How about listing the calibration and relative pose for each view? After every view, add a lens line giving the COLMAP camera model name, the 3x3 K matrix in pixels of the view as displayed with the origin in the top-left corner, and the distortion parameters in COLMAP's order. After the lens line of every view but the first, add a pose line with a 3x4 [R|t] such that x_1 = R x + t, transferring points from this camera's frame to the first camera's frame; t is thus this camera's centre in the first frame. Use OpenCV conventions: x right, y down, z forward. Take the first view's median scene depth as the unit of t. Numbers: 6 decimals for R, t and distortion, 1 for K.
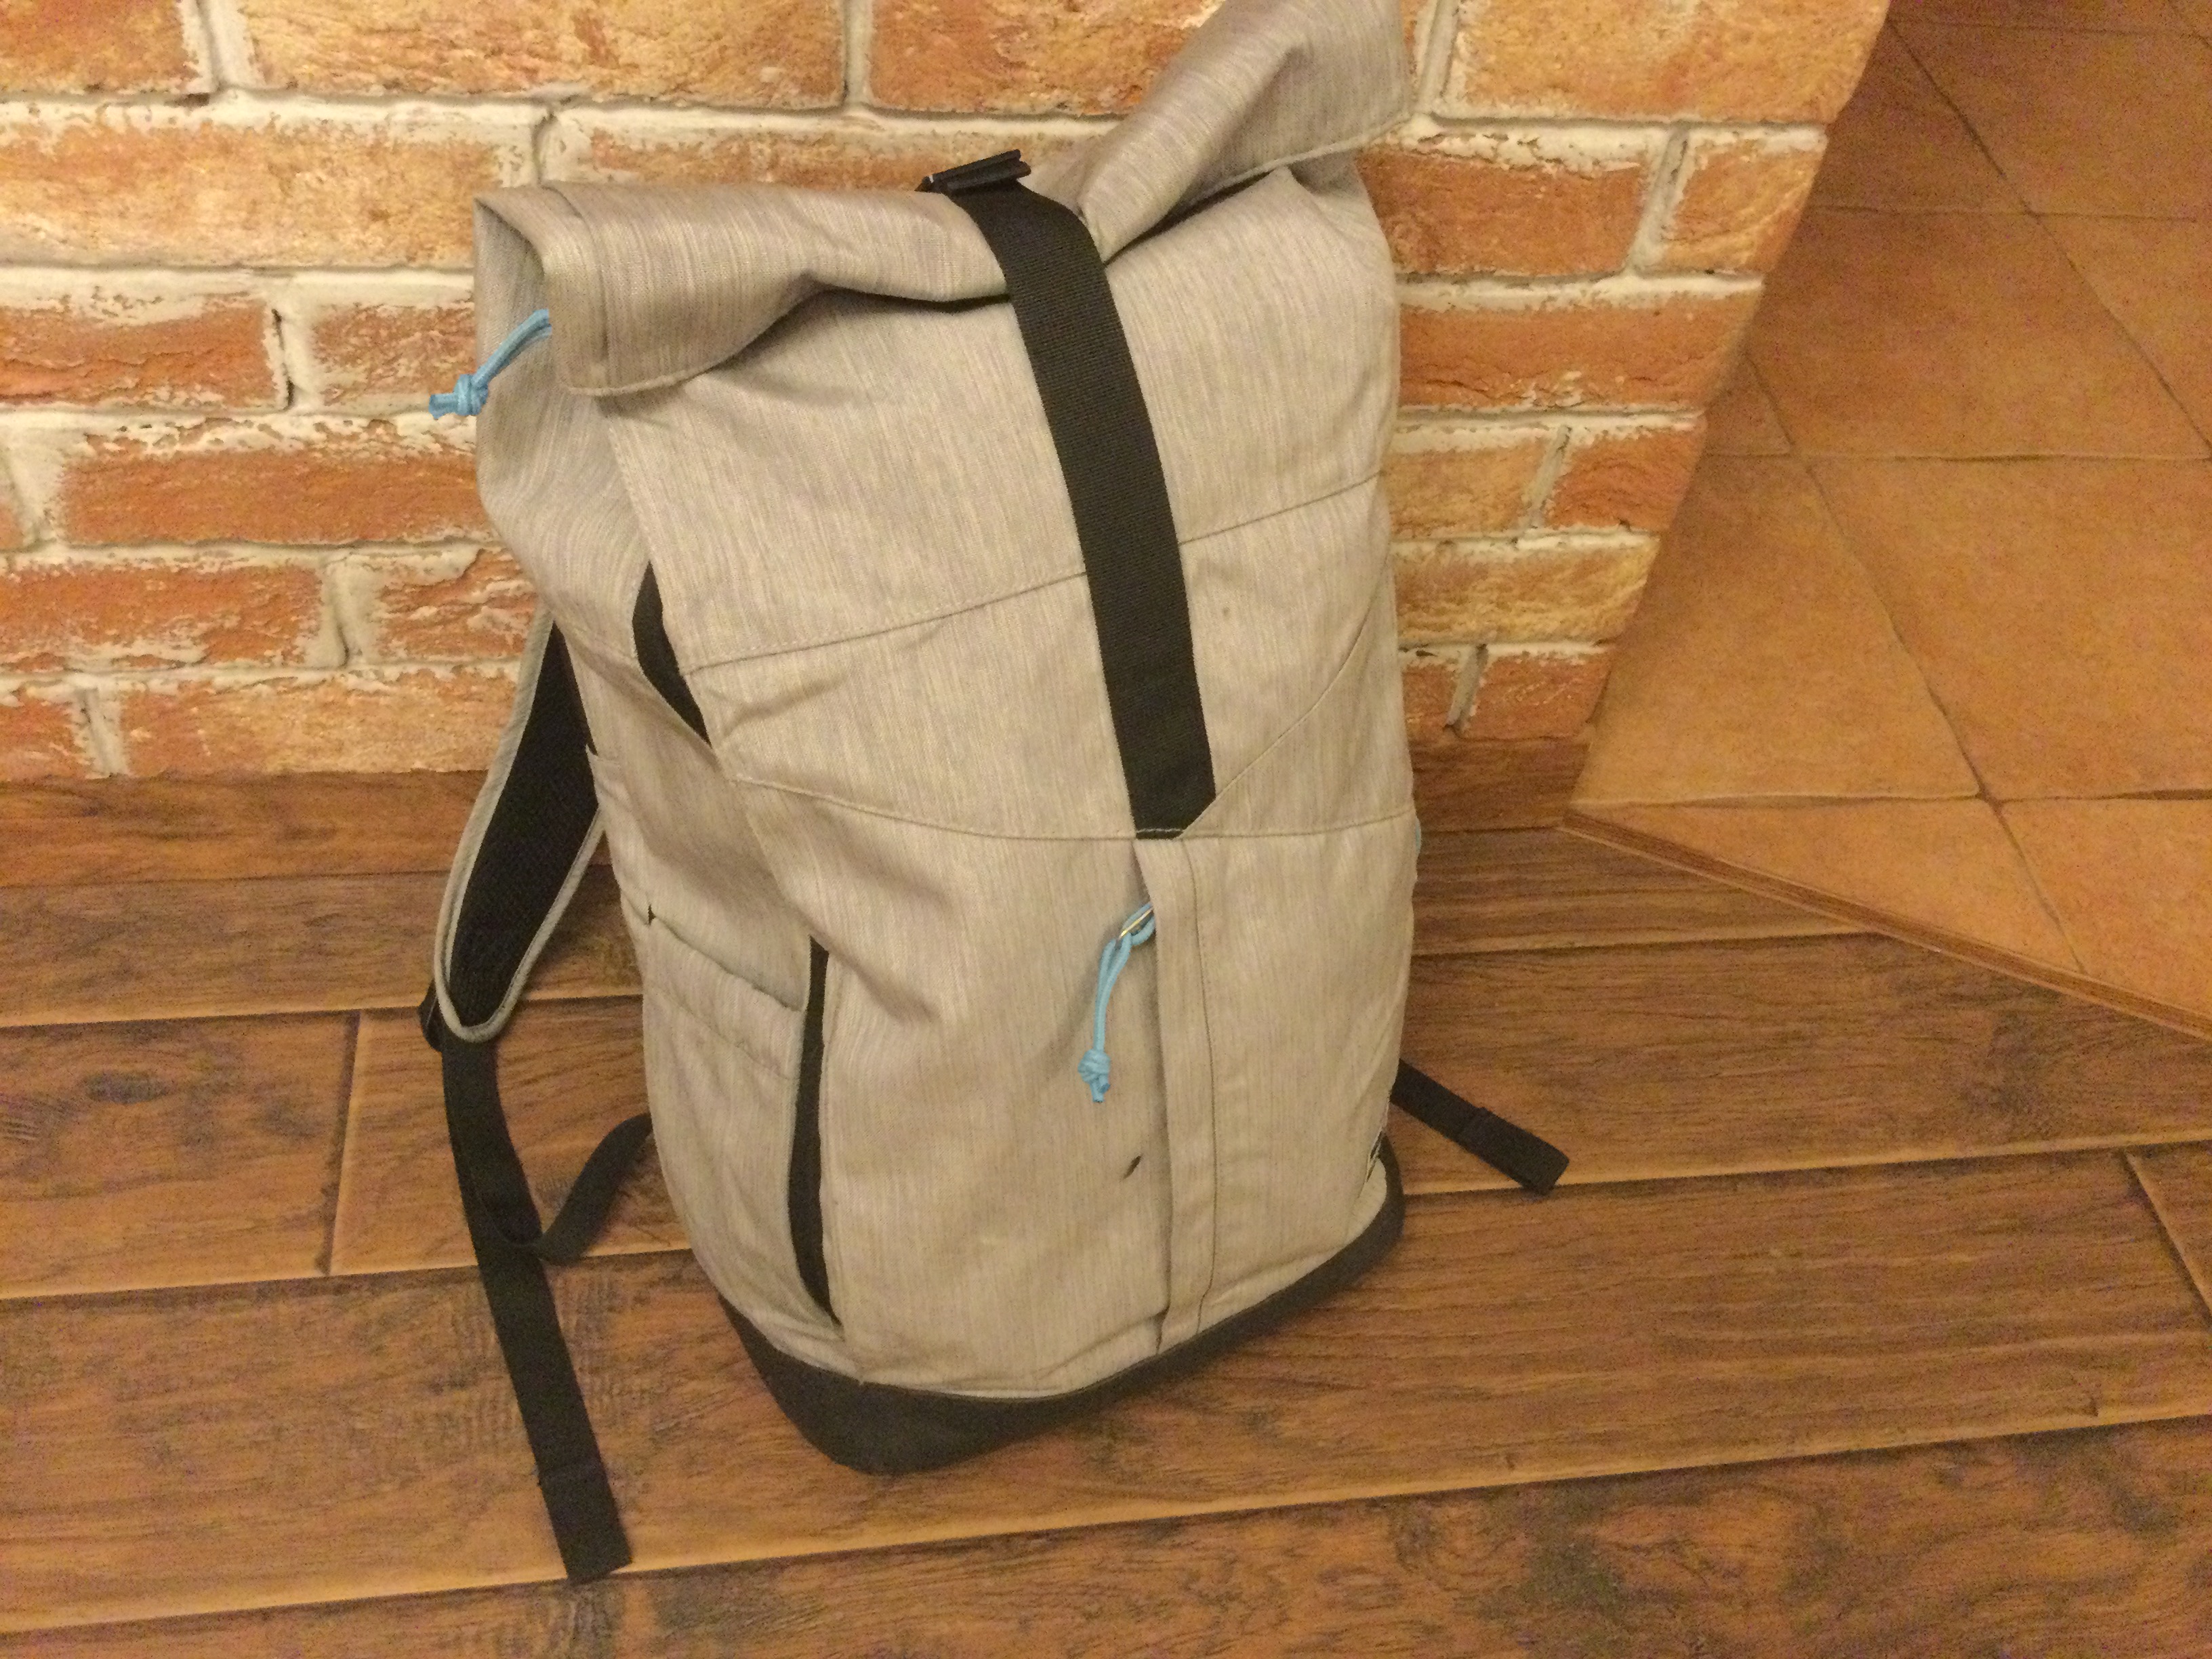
lens RADIAL K [[2046.8, 0, 1106.0], [0, 2046.8, 829.5], [0, 0, 1]] dist [0.005909, -0.018269]
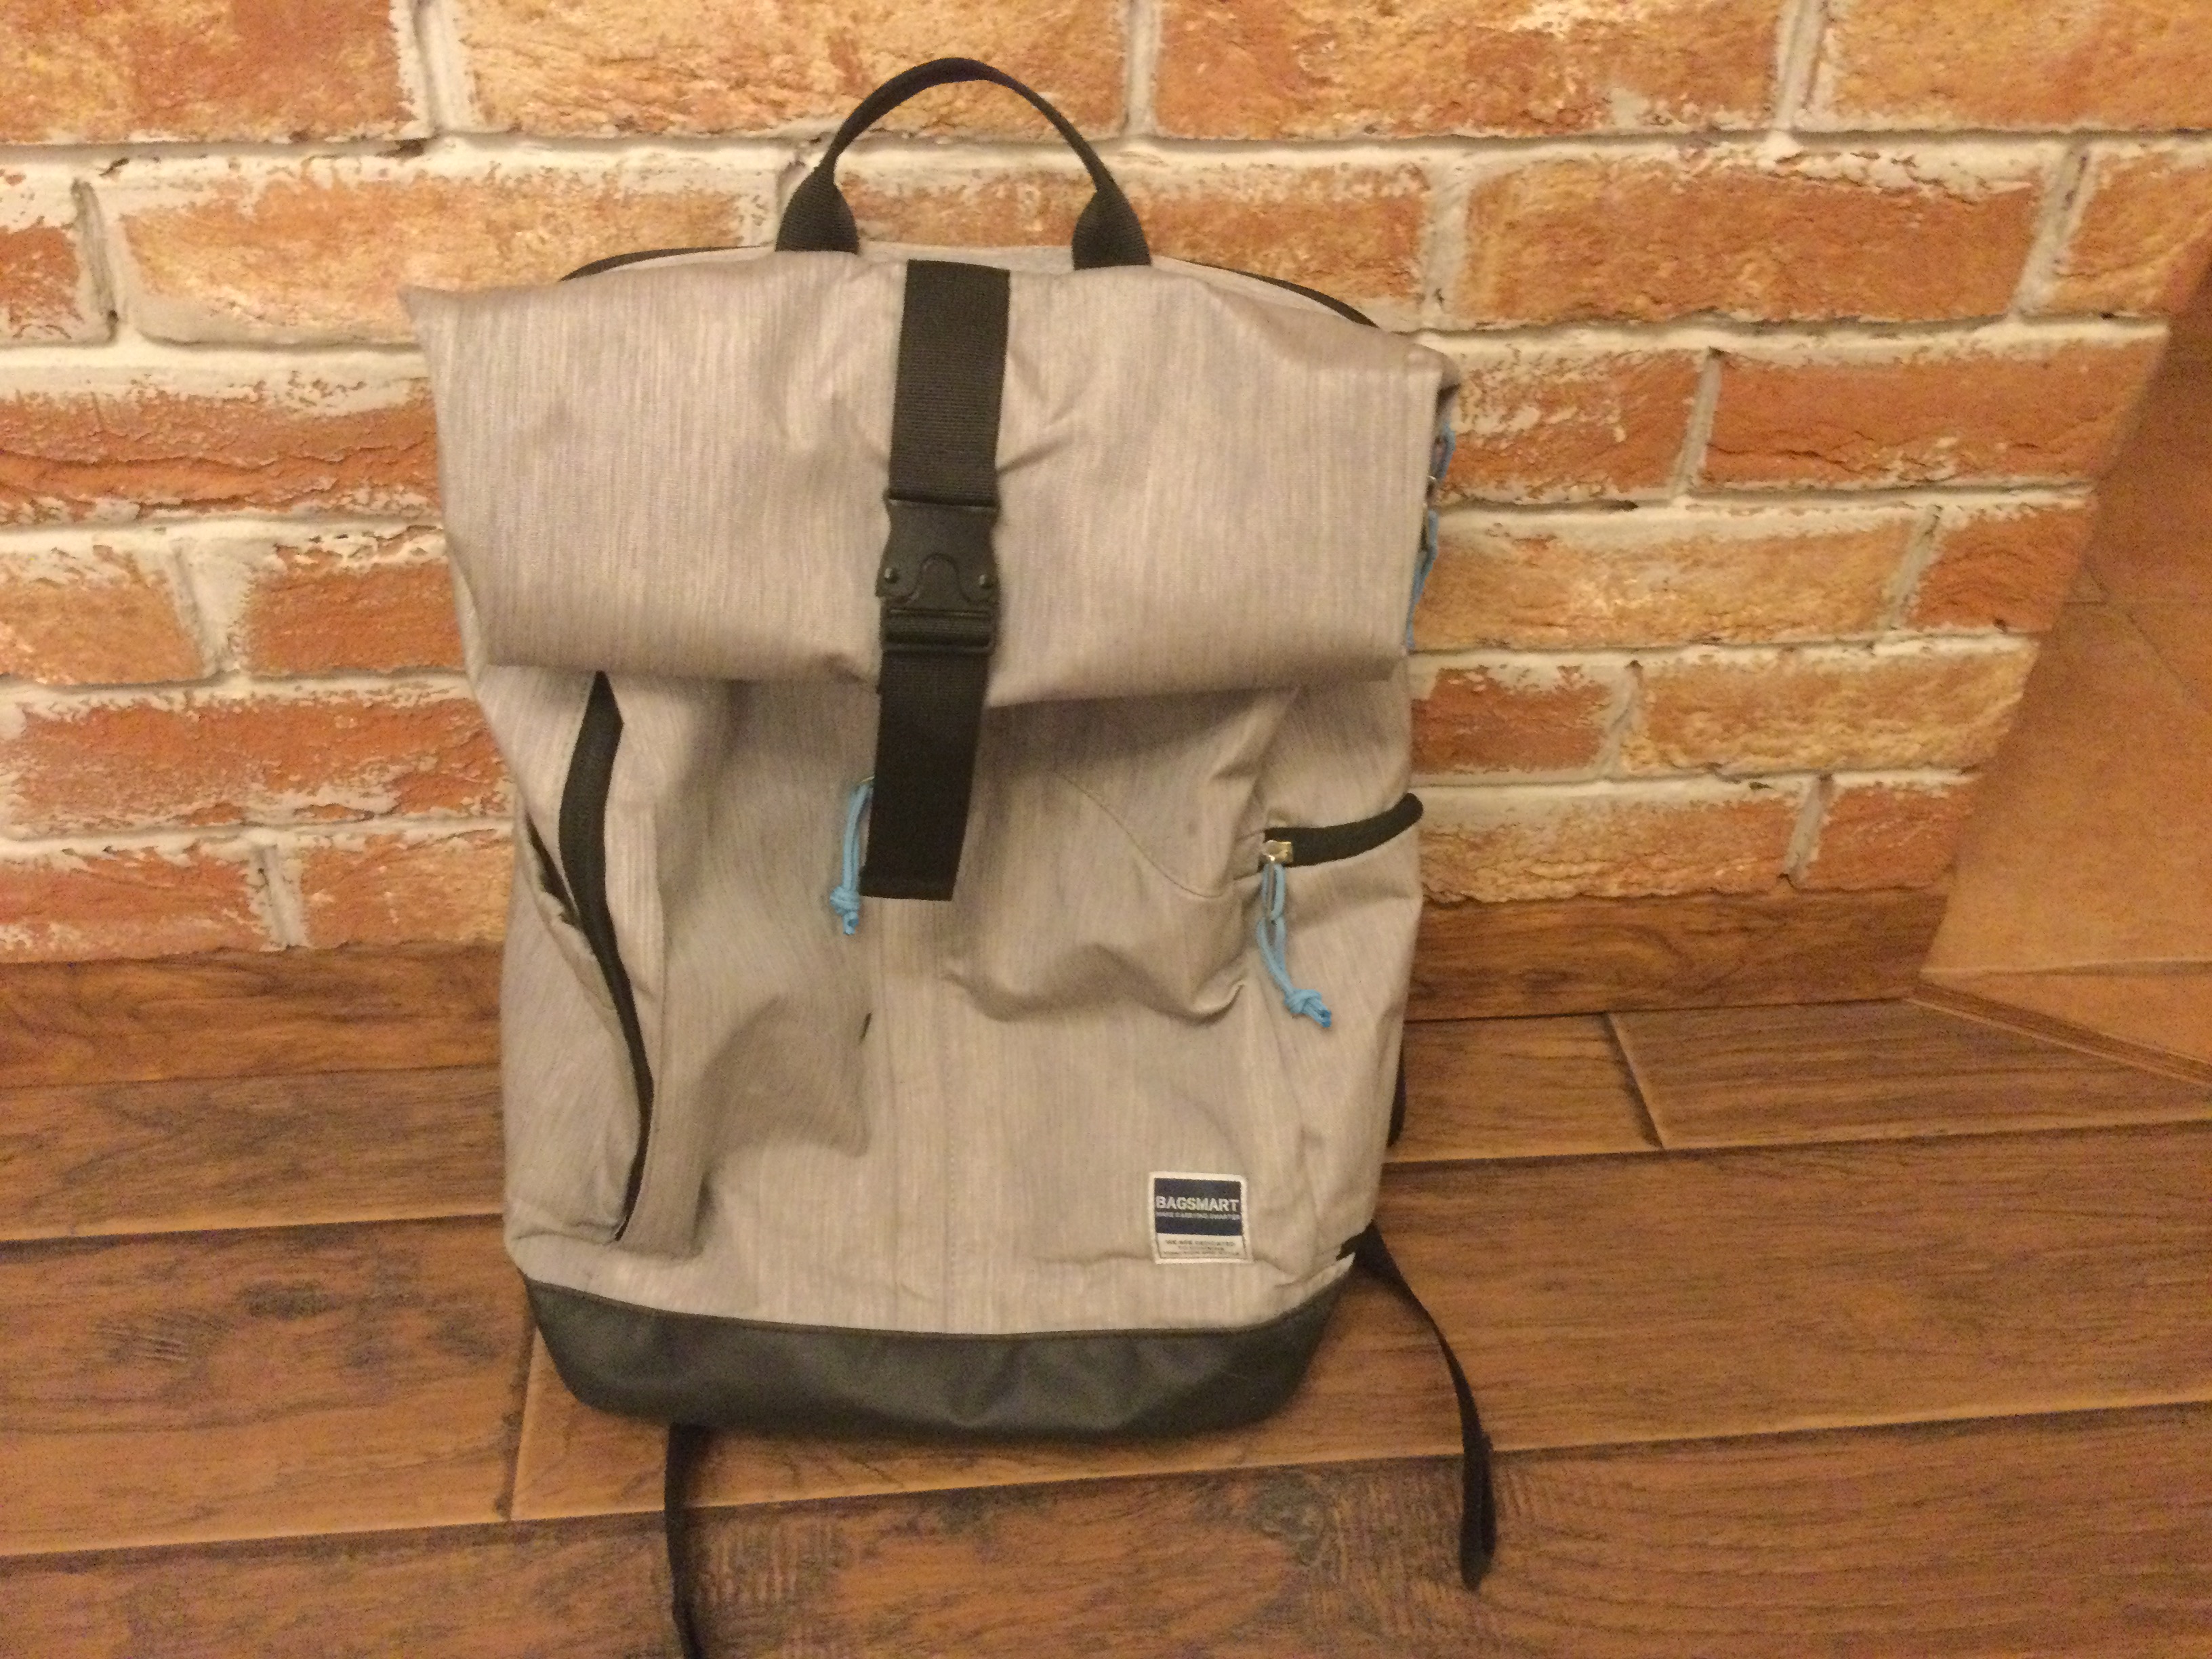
lens RADIAL K [[2012.2, 0, 1106.0], [0, 2012.2, 829.5], [0, 0, 1]] dist [0.097073, -0.188531]
pose [[0.997257, -0.021628, -0.070781, -0.070651], [0.011687, 0.990369, -0.137962, 0.056144], [0.073083, 0.136756, 0.987905, 0.152878]]
